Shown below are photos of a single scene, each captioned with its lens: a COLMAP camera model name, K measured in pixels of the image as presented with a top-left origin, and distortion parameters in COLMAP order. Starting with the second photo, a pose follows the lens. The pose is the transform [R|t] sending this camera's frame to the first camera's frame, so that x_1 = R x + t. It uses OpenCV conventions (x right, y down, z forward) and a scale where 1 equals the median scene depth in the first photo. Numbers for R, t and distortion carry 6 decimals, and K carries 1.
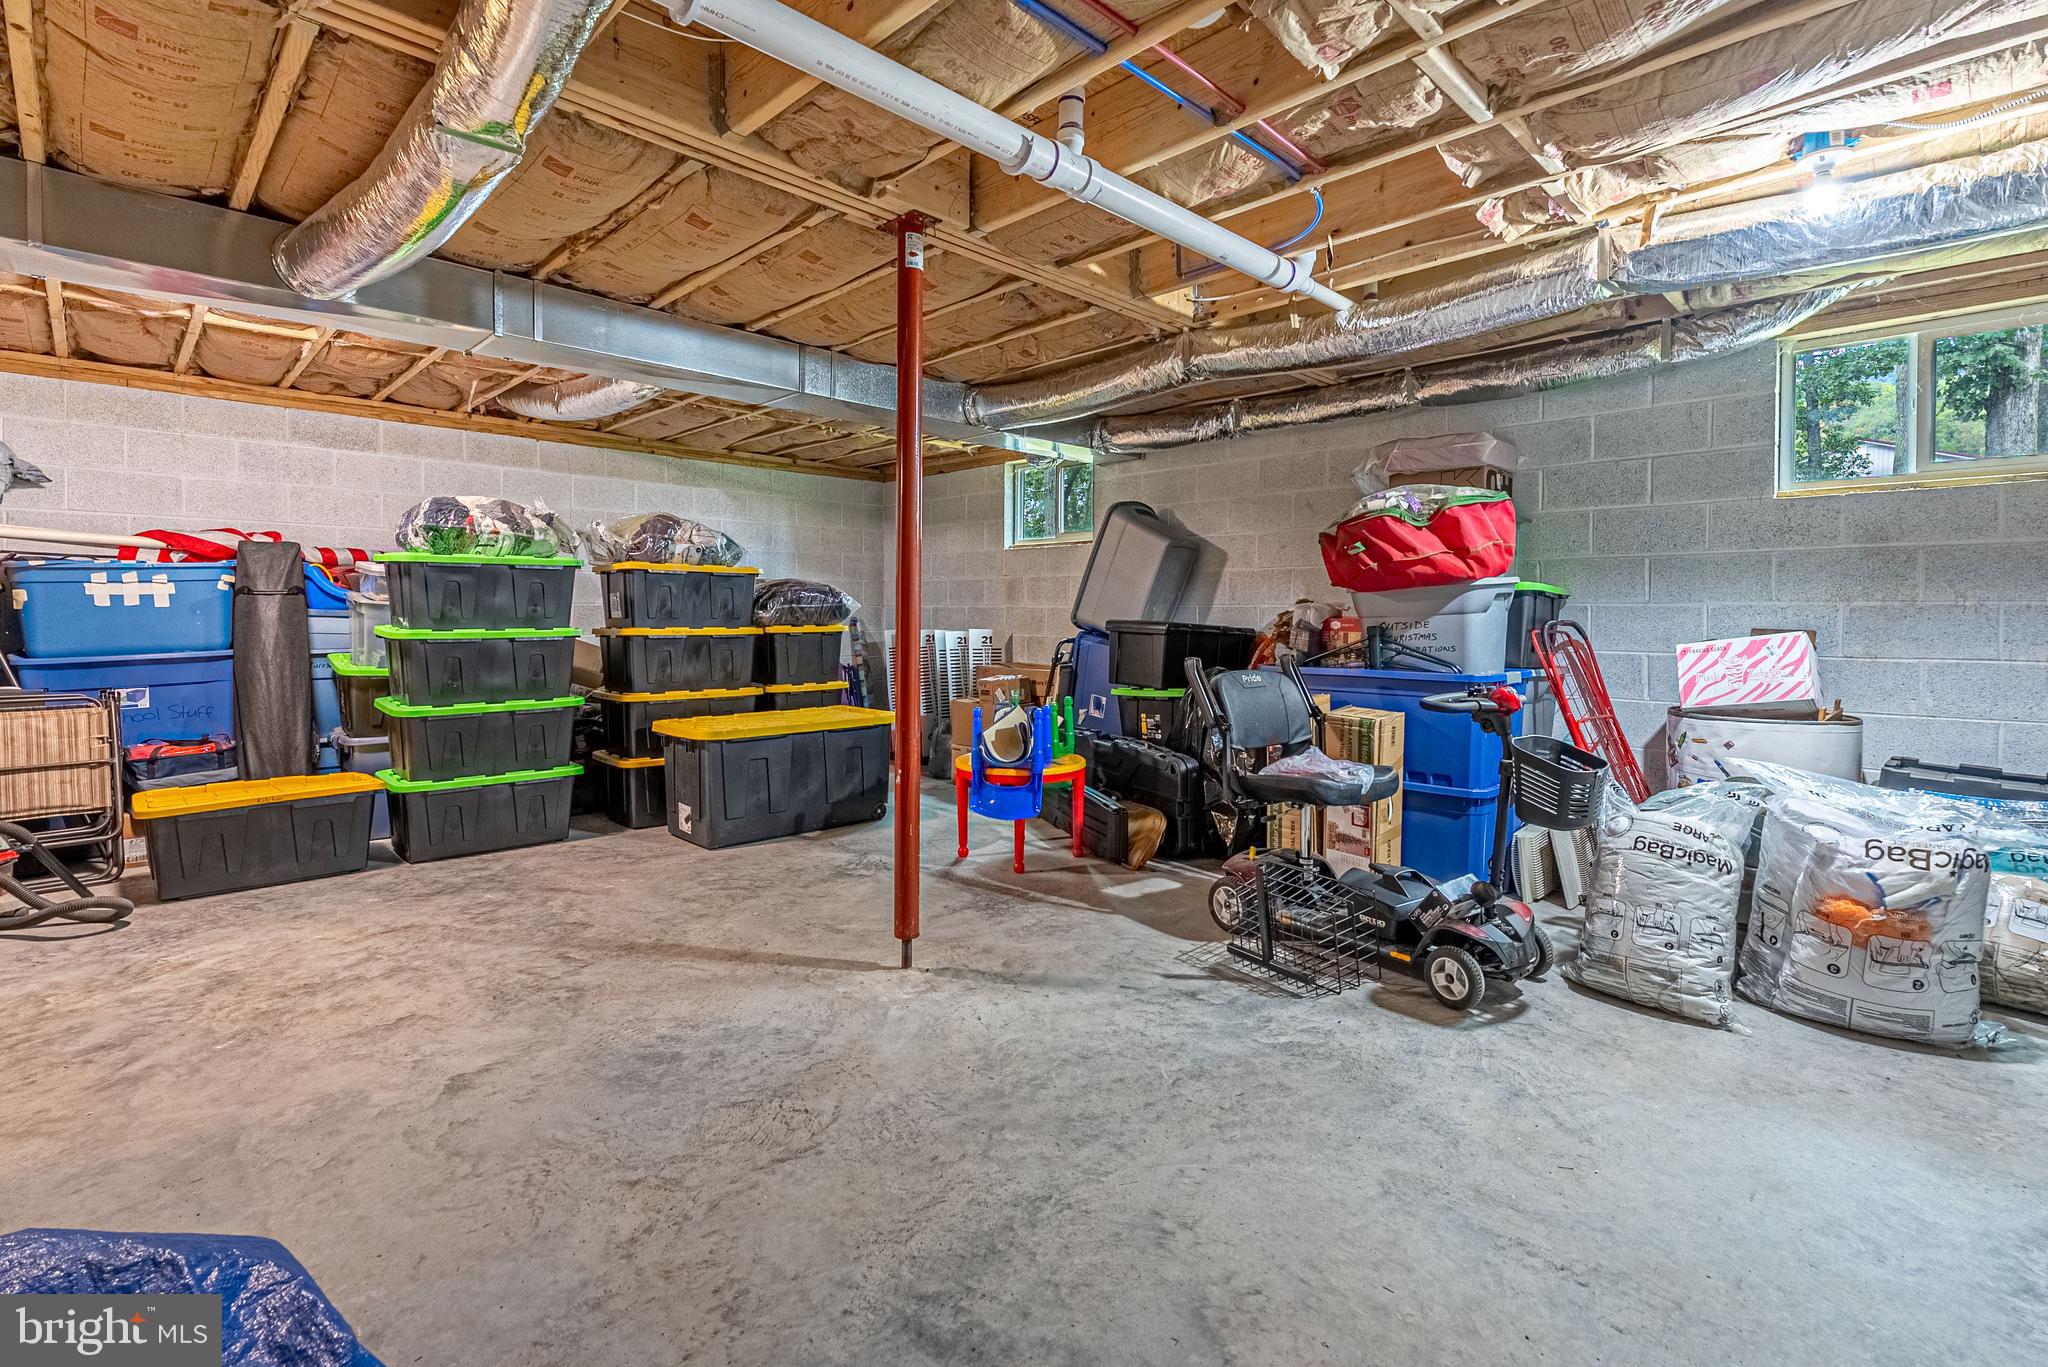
lens RADIAL K [[938.7, 0, 1023.4], [0, 938.7, 632.0], [0, 0, 1]] dist [0.020494, -0.000064]
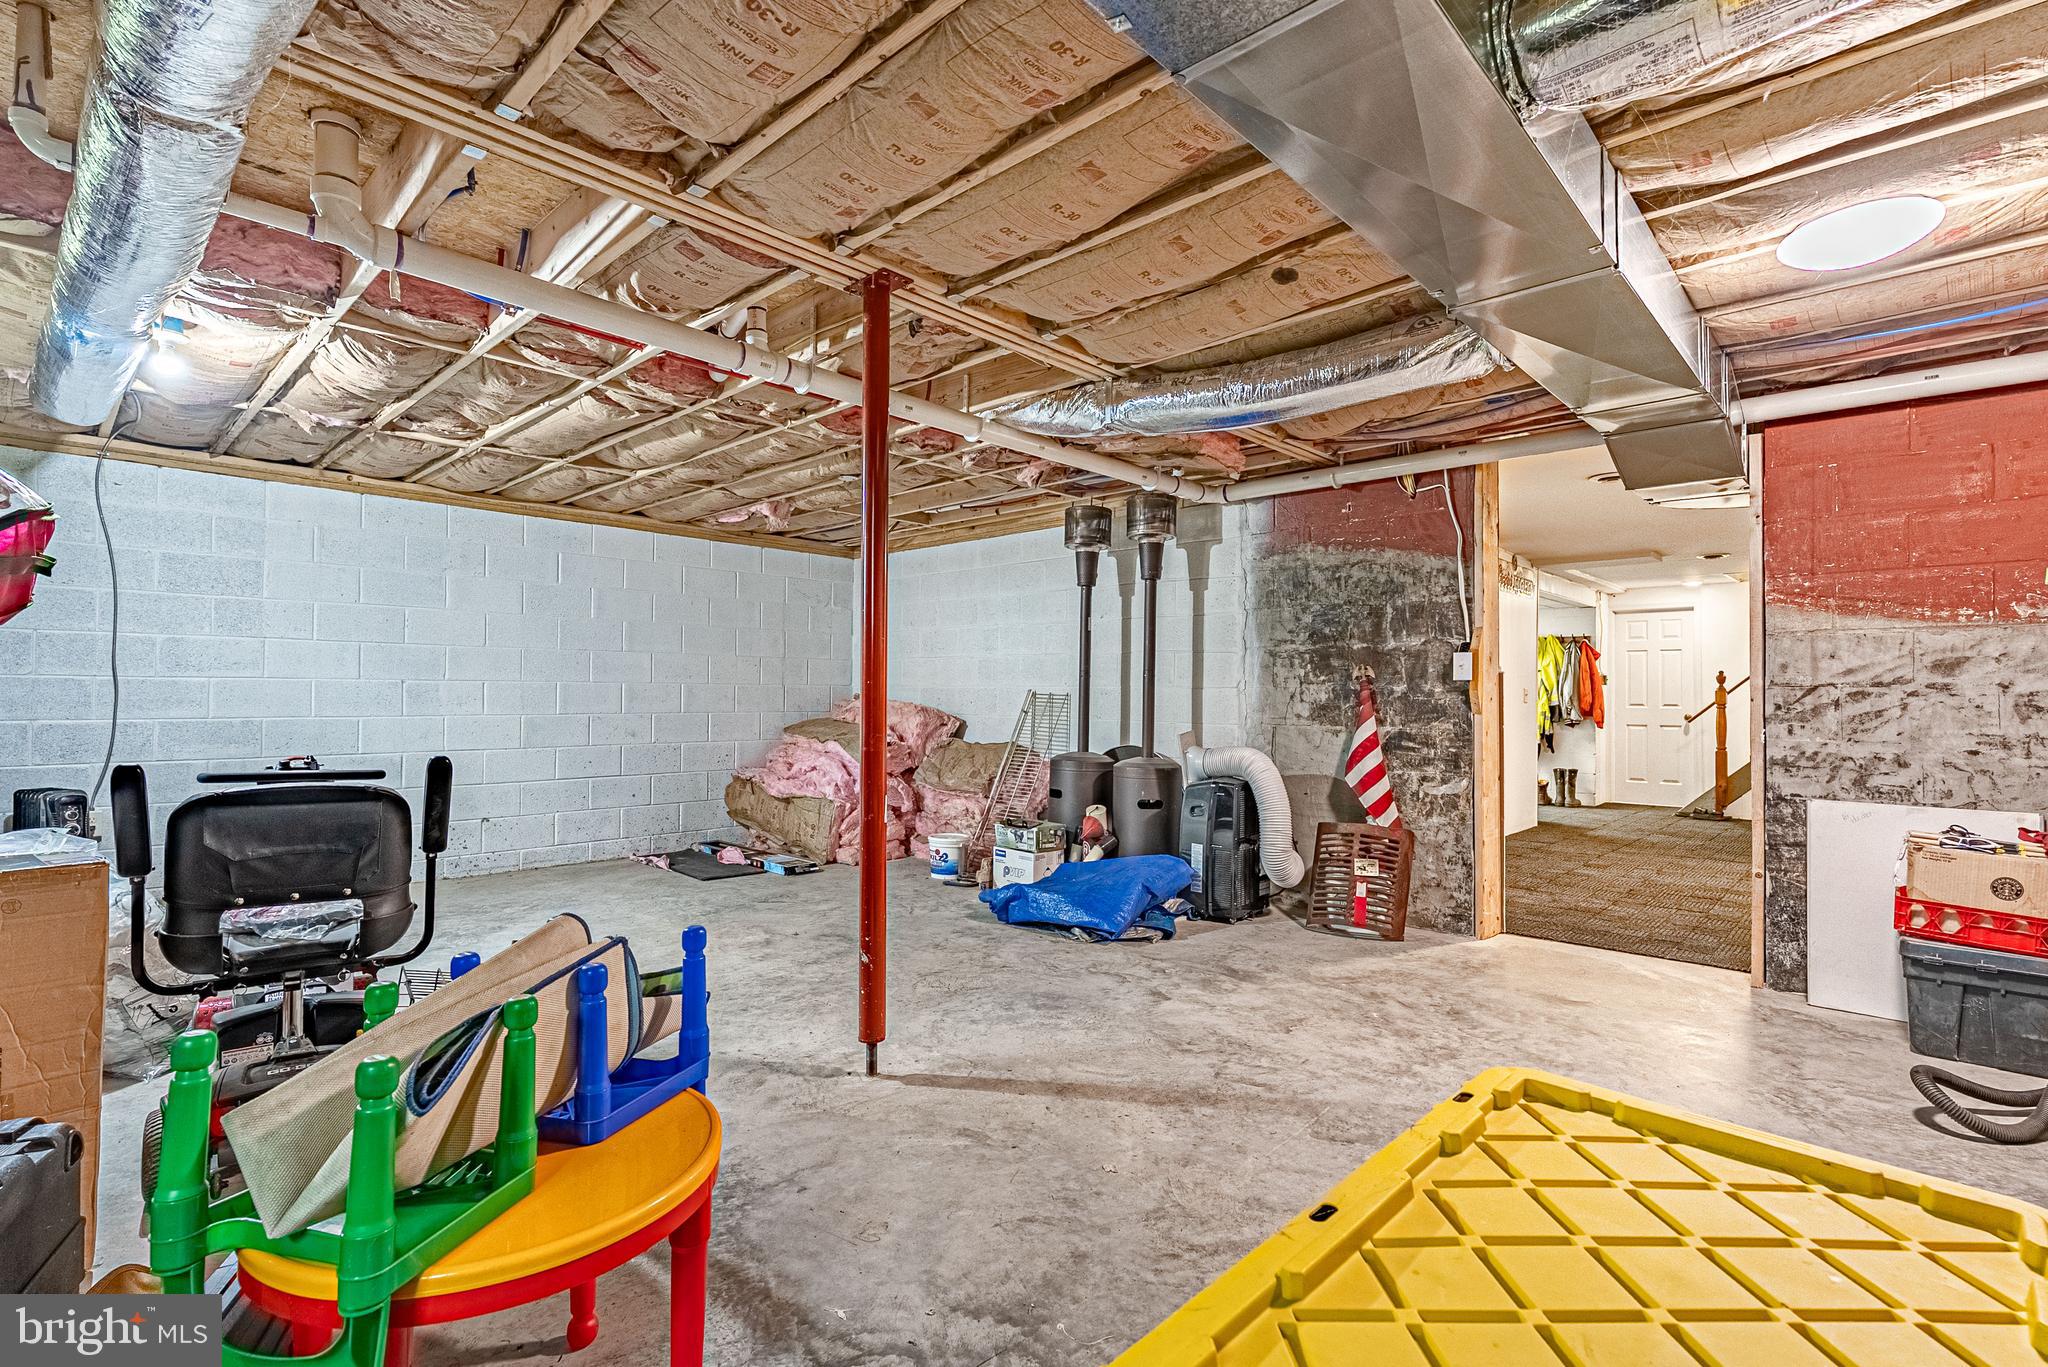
lens RADIAL K [[938.7, 0, 1026.8], [0, 938.7, 684.8], [0, 0, 1]] dist [0.020494, -0.000064]
pose [[-0.999377, -0.009806, -0.033908, -0.260541], [-0.010133, 0.999904, 0.009490, -0.041033], [0.033812, 0.009828, -0.999380, 2.081824]]
